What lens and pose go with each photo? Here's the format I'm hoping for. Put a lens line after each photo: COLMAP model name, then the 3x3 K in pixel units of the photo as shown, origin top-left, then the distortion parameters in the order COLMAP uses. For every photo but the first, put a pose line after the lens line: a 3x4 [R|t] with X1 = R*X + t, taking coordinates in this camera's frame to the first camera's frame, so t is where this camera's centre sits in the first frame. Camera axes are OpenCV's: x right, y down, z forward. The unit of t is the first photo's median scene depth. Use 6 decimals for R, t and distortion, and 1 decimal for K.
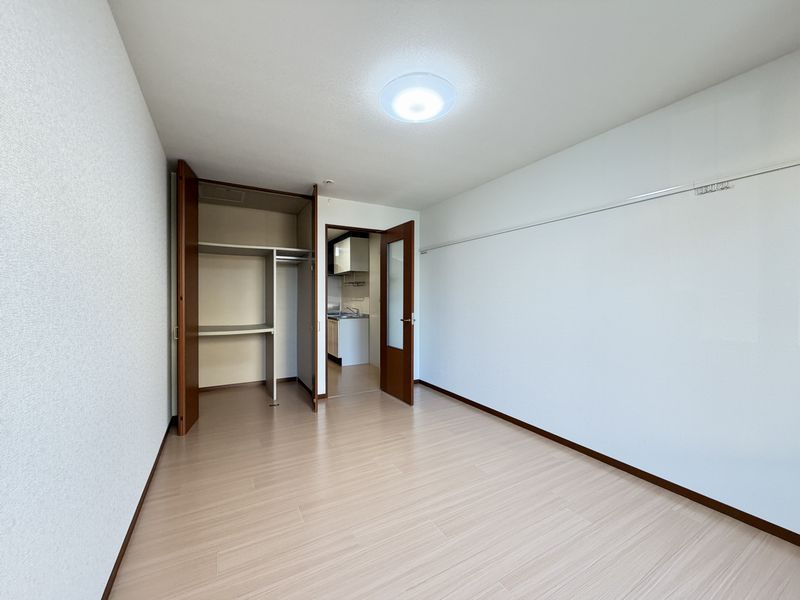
lens RADIAL K [[318.3, 0, 396.4], [0, 318.3, 306.1], [0, 0, 1]] dist [-0.004960, -0.001309]
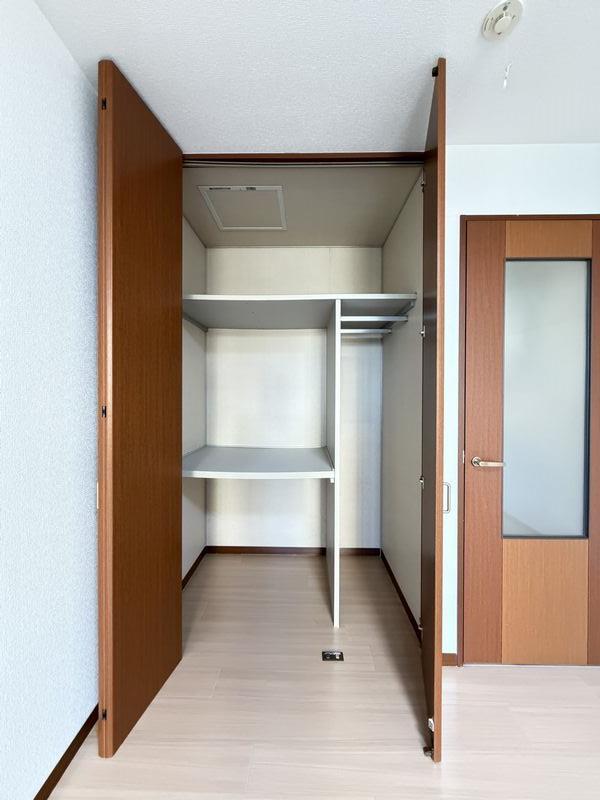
lens RADIAL K [[318.3, 0, 294.7], [0, 318.3, 404.5], [0, 0, 1]] dist [-0.004960, -0.001309]
pose [[0.866856, 0.007636, -0.498500, -0.135174], [-0.013159, 0.999885, -0.007566, -0.016353], [0.498385, 0.013118, 0.866857, 0.374311]]
